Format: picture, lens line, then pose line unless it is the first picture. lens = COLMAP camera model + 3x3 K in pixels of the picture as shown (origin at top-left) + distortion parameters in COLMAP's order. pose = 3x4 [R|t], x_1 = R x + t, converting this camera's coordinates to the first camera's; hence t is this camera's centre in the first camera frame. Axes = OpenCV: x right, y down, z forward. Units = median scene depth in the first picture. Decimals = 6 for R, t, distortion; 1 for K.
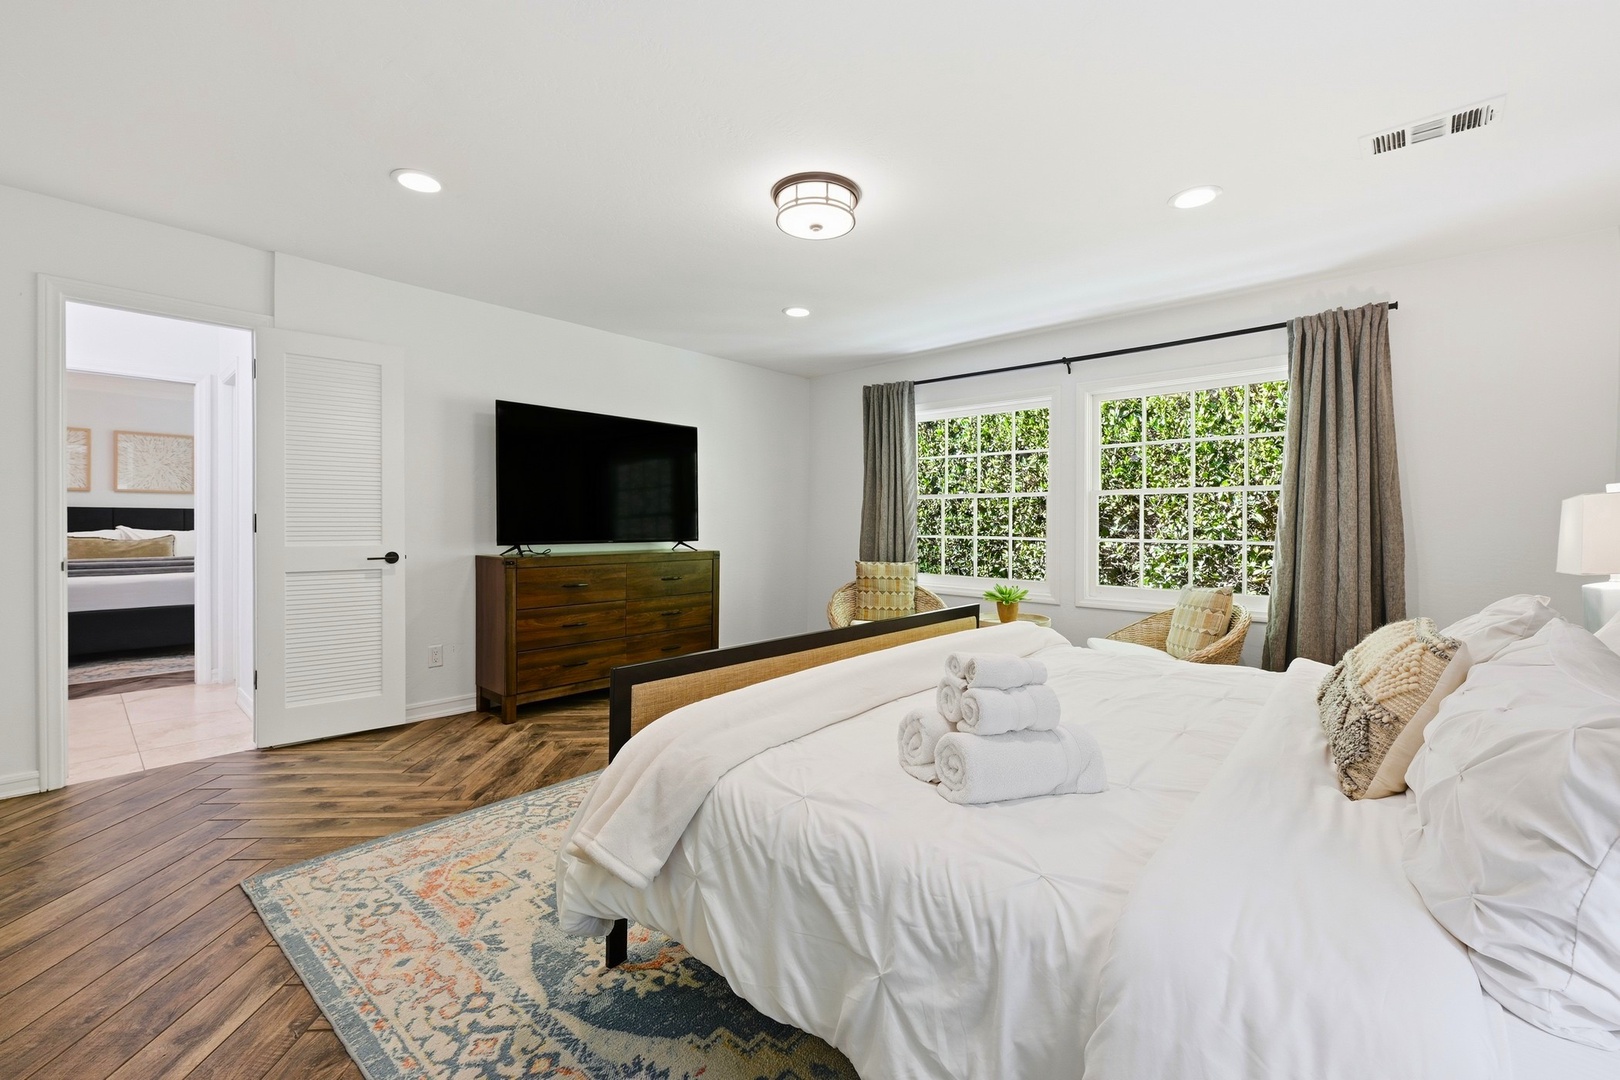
lens RADIAL K [[648.2, 0, 809.5], [0, 648.2, 528.4], [0, 0, 1]] dist [0.007187, -0.000105]
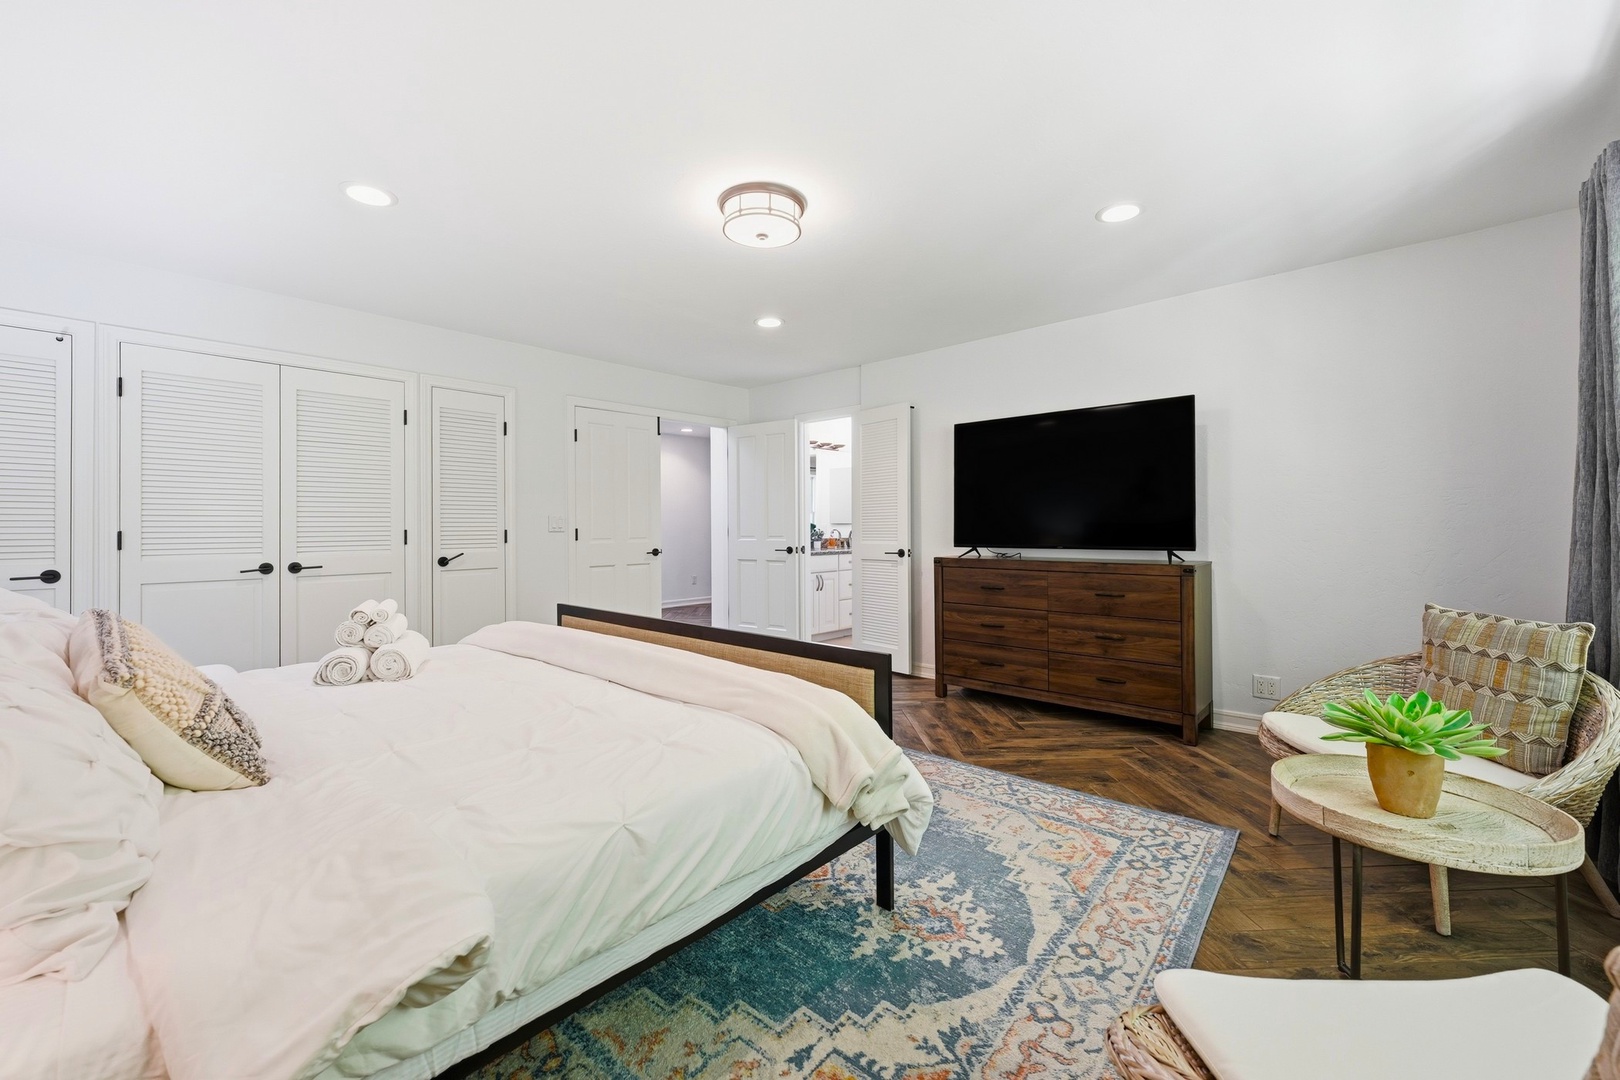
lens RADIAL K [[648.2, 0, 808.3], [0, 648.2, 534.2], [0, 0, 1]] dist [0.007187, -0.000105]
pose [[0.022285, 0.005563, -0.999736, 0.636074], [-0.002911, 0.999981, 0.005499, -0.002701], [0.999747, 0.002787, 0.022301, 0.647314]]
